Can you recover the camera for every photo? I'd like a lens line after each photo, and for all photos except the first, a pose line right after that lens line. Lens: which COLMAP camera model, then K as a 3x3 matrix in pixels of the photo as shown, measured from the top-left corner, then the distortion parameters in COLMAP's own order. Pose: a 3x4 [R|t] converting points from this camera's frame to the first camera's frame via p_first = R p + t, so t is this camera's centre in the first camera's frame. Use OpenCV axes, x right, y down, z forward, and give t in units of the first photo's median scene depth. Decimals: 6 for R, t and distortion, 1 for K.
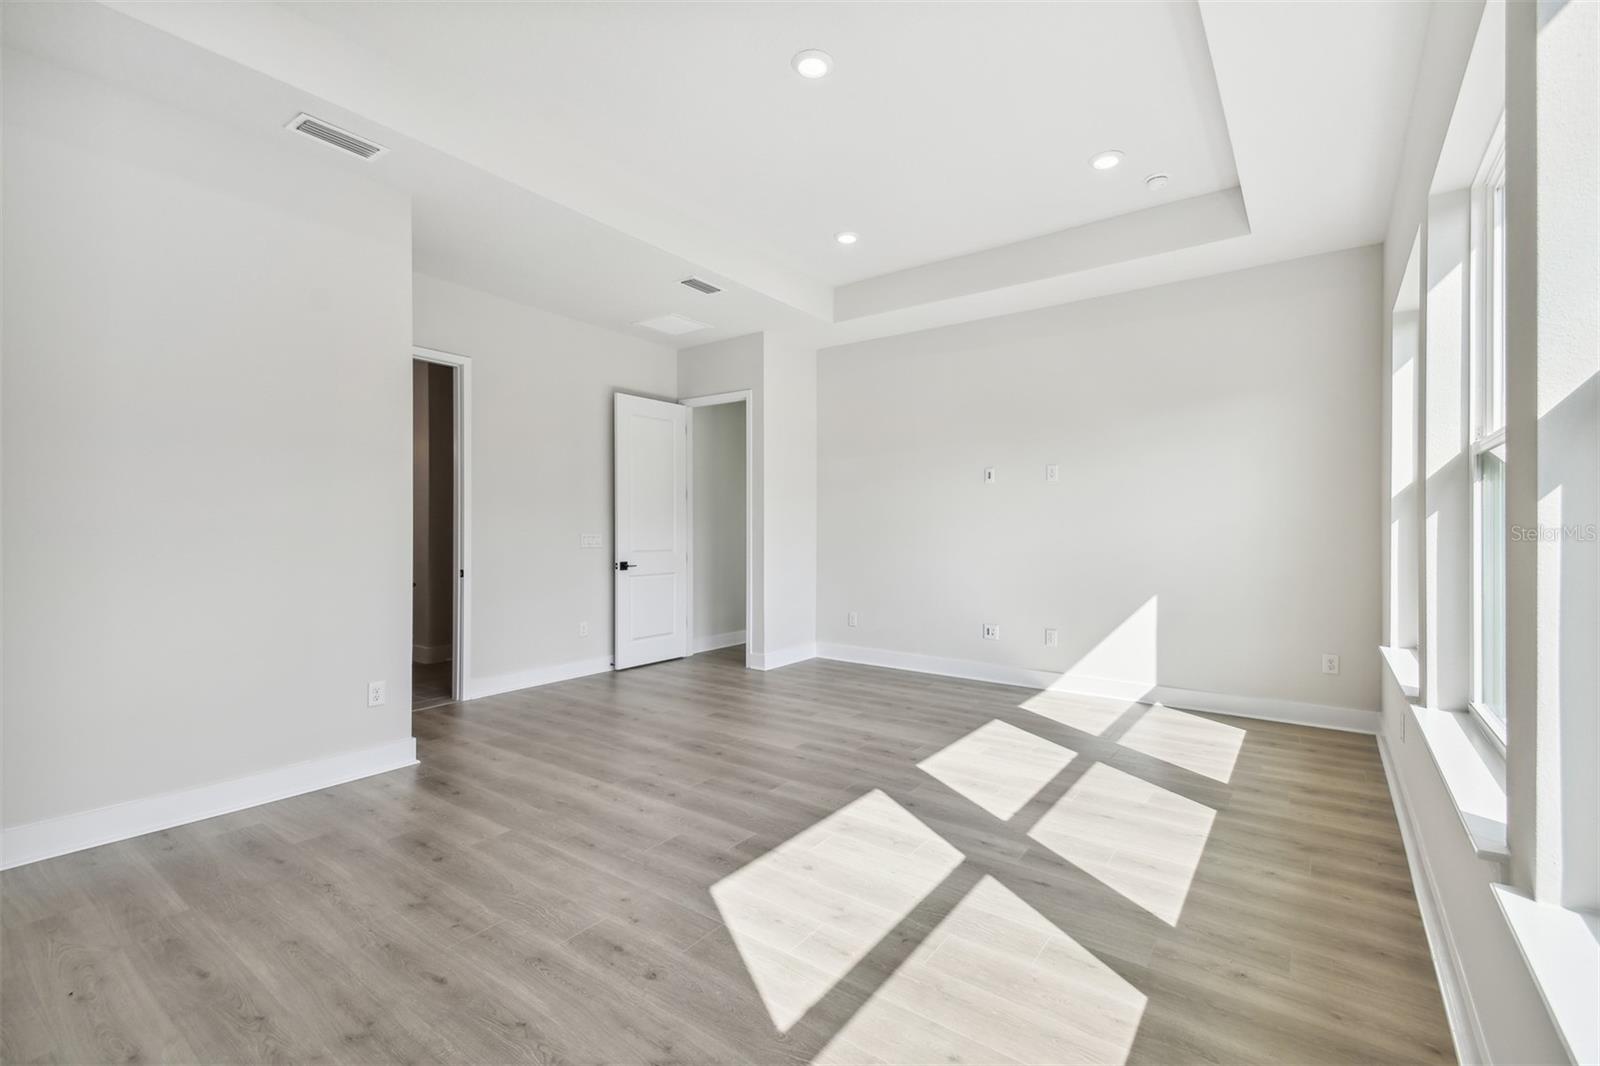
lens RADIAL K [[709.5, 0, 809.2], [0, 709.5, 528.2], [0, 0, 1]] dist [0.001712, -0.001351]
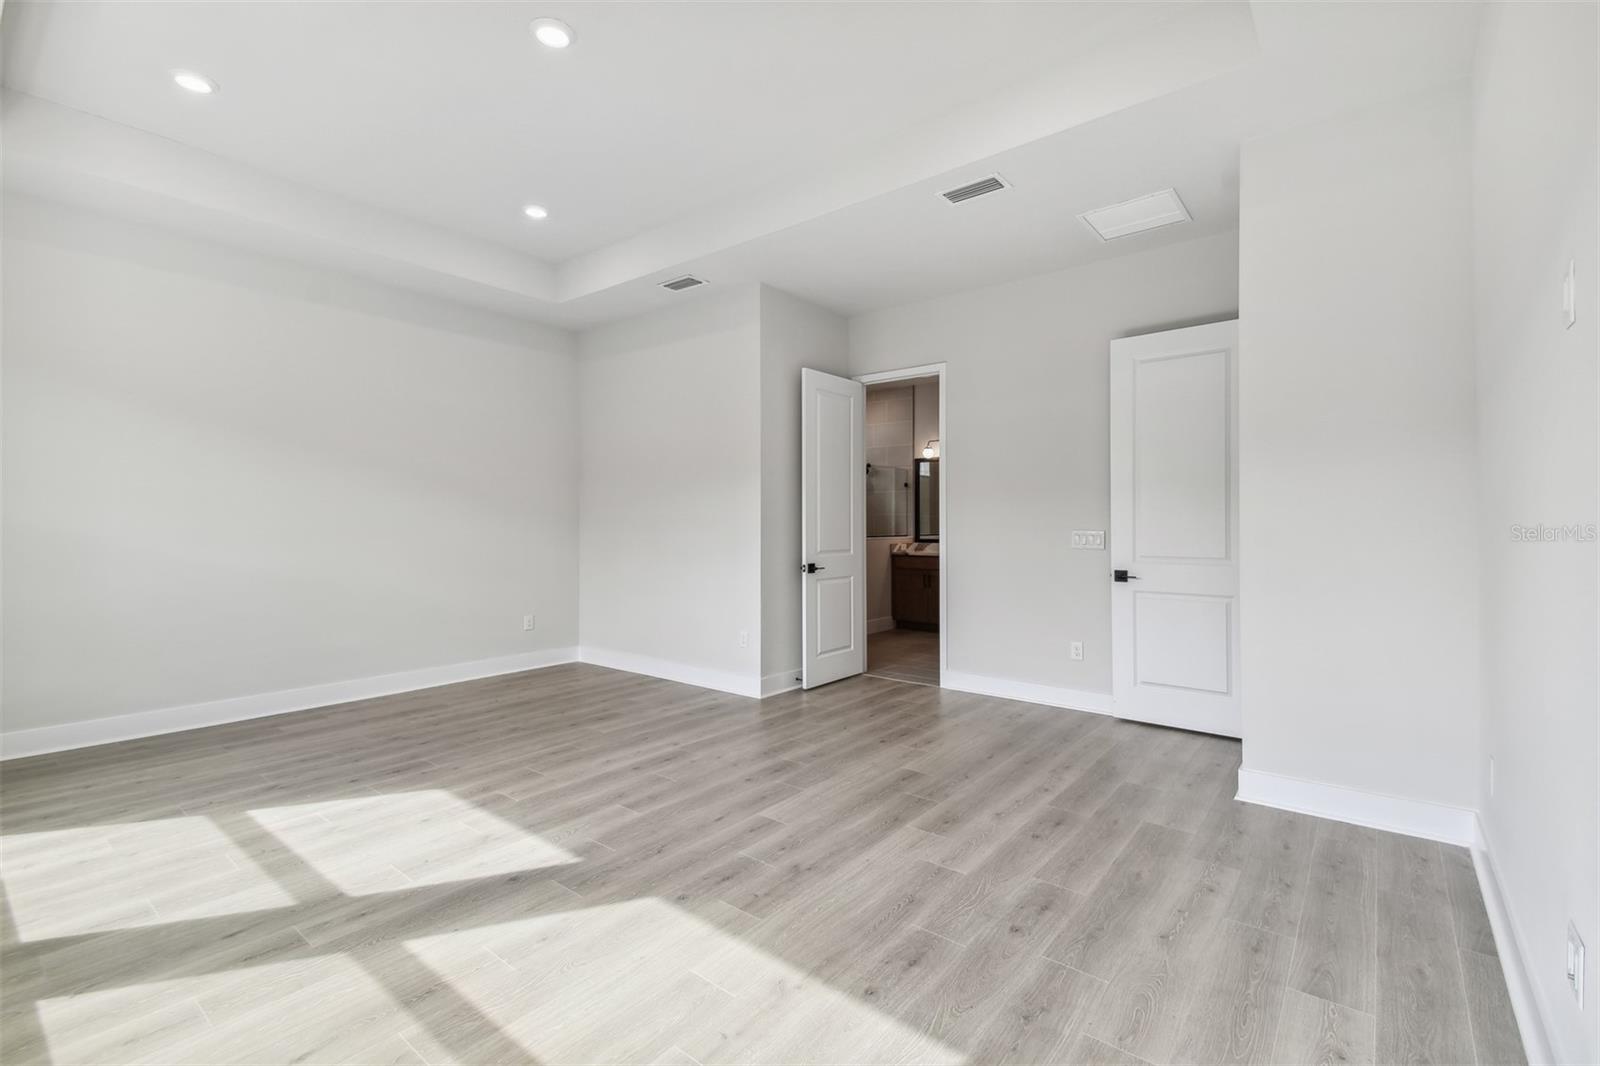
lens RADIAL K [[709.5, 0, 810.8], [0, 709.5, 521.6], [0, 0, 1]] dist [0.001712, -0.001351]
pose [[-0.034789, 0.006236, -0.999375, 0.878571], [-0.007247, 0.999953, 0.006492, -0.009297], [0.999368, 0.007469, -0.034742, 1.304449]]
